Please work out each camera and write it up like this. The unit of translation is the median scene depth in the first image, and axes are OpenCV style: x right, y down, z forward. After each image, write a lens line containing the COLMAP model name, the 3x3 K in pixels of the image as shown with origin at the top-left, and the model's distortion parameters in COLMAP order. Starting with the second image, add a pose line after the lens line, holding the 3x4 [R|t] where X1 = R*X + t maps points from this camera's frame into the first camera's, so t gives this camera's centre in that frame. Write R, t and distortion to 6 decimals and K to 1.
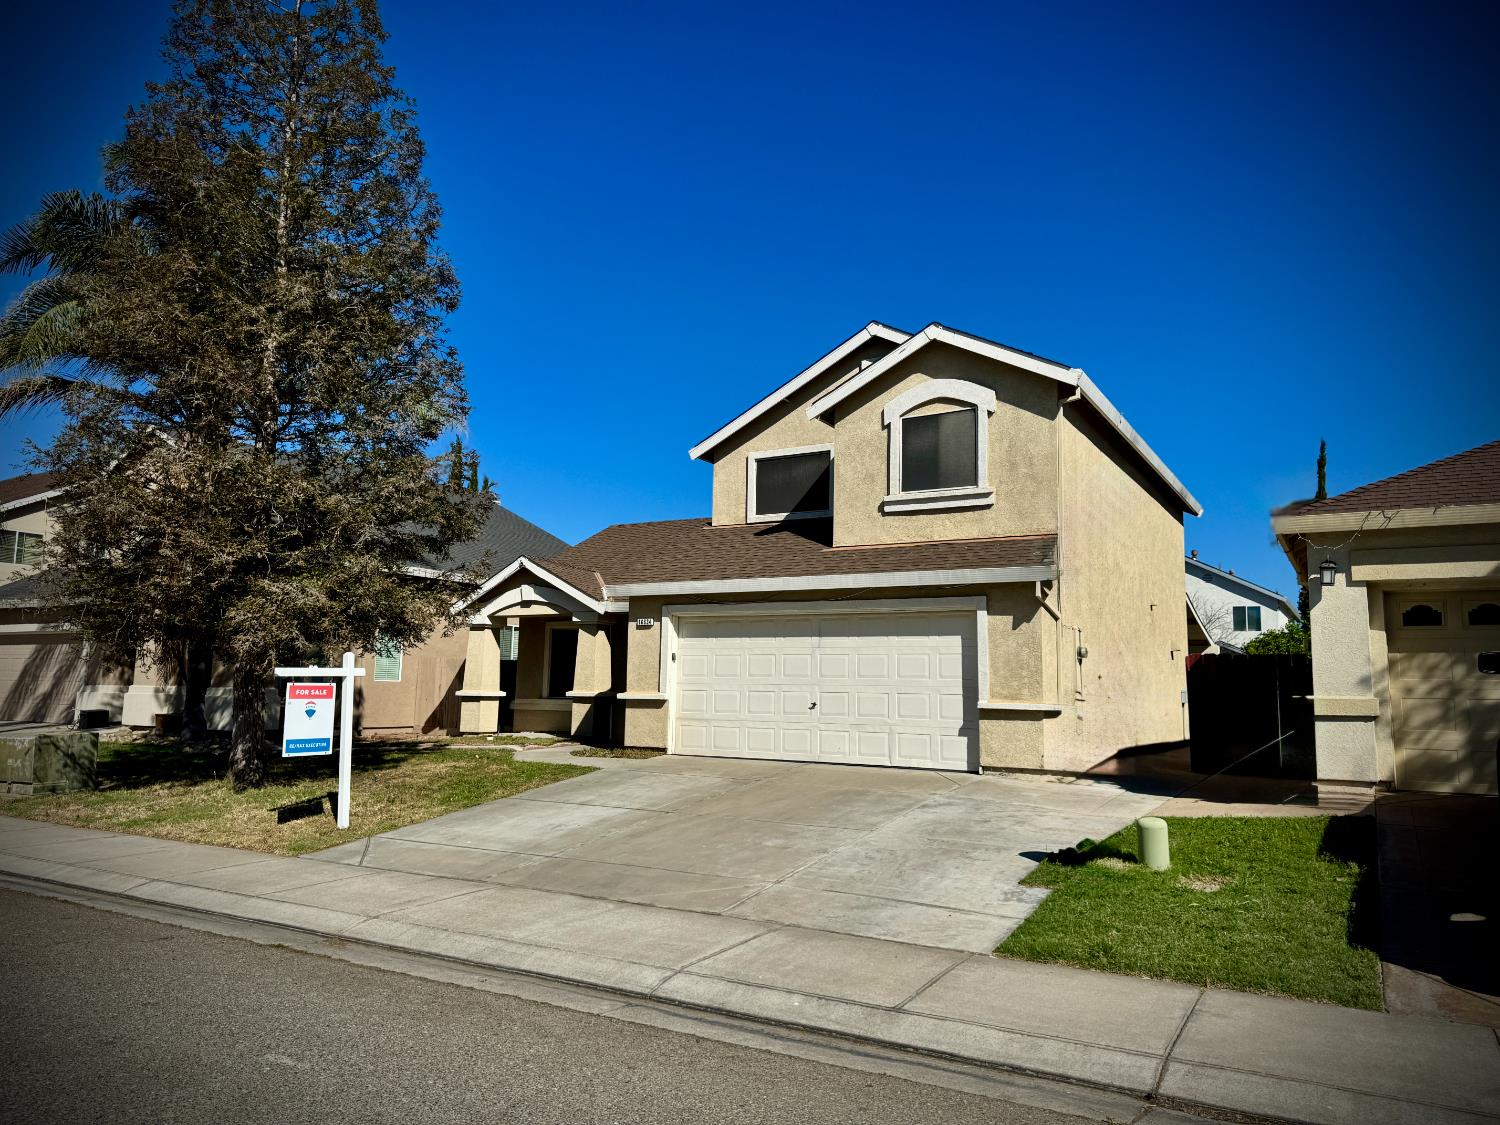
lens RADIAL K [[1048.7, 0, 748.4], [0, 1048.7, 546.9], [0, 0, 1]] dist [0.061803, -0.000732]
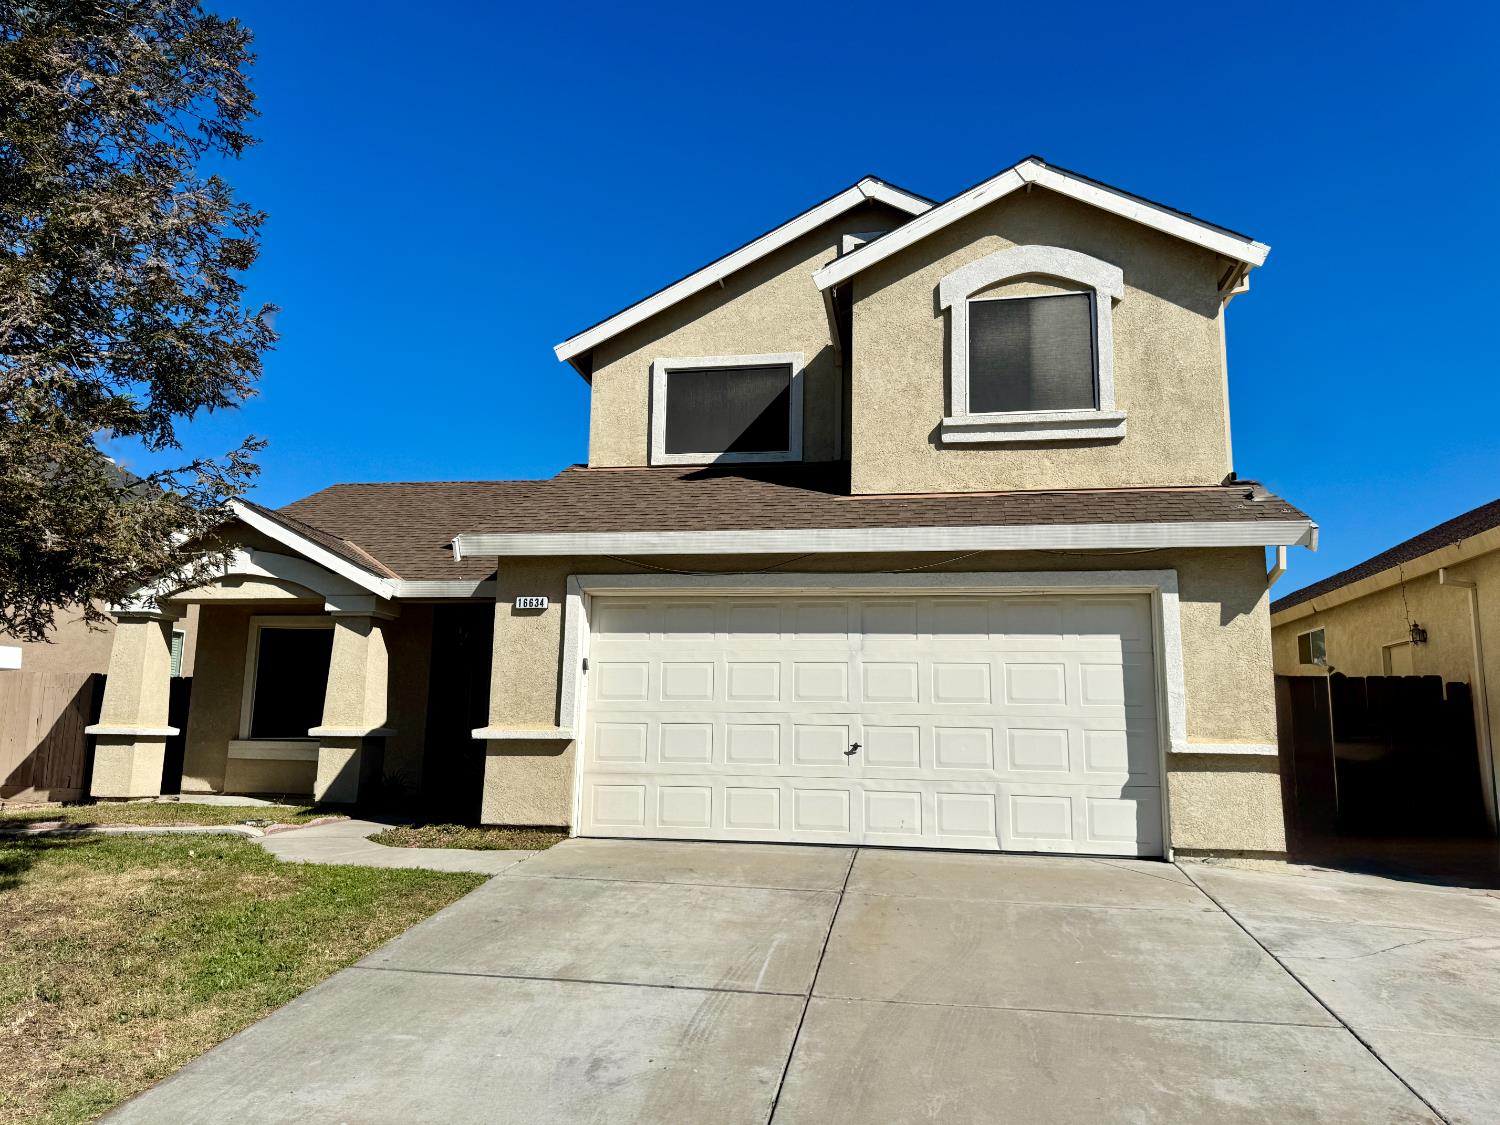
lens RADIAL K [[1051.4, 0, 750.0], [0, 1051.4, 562.5], [0, 0, 1]] dist [0.065600, -0.102722]
pose [[0.935903, 0.057044, 0.347608, -0.191193], [-0.048728, 0.998279, -0.032628, 0.063851], [-0.348871, 0.013599, 0.937072, 0.431361]]
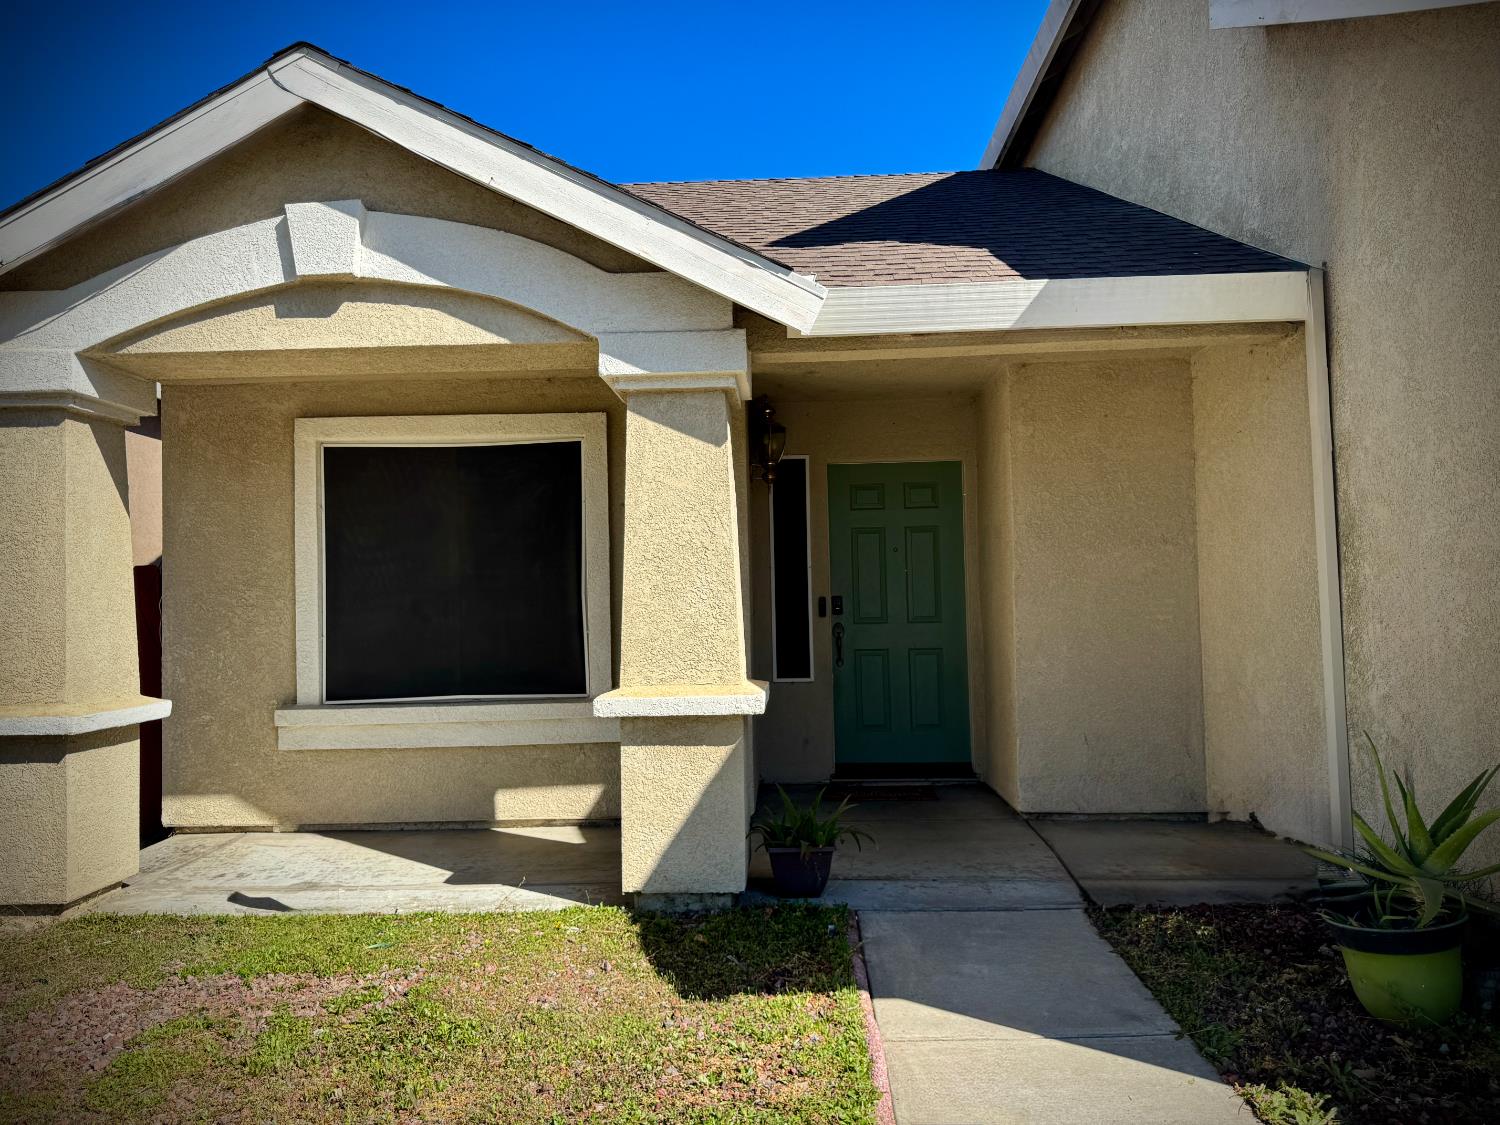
lens RADIAL K [[1051.4, 0, 750.0], [0, 1051.4, 562.5], [0, 0, 1]] dist [0.065600, -0.102722]
pose [[0.880002, -0.019575, 0.474567, -0.307440], [-0.028072, 0.995260, 0.093107, 0.110406], [-0.474140, -0.095256, 0.875281, 0.992603]]
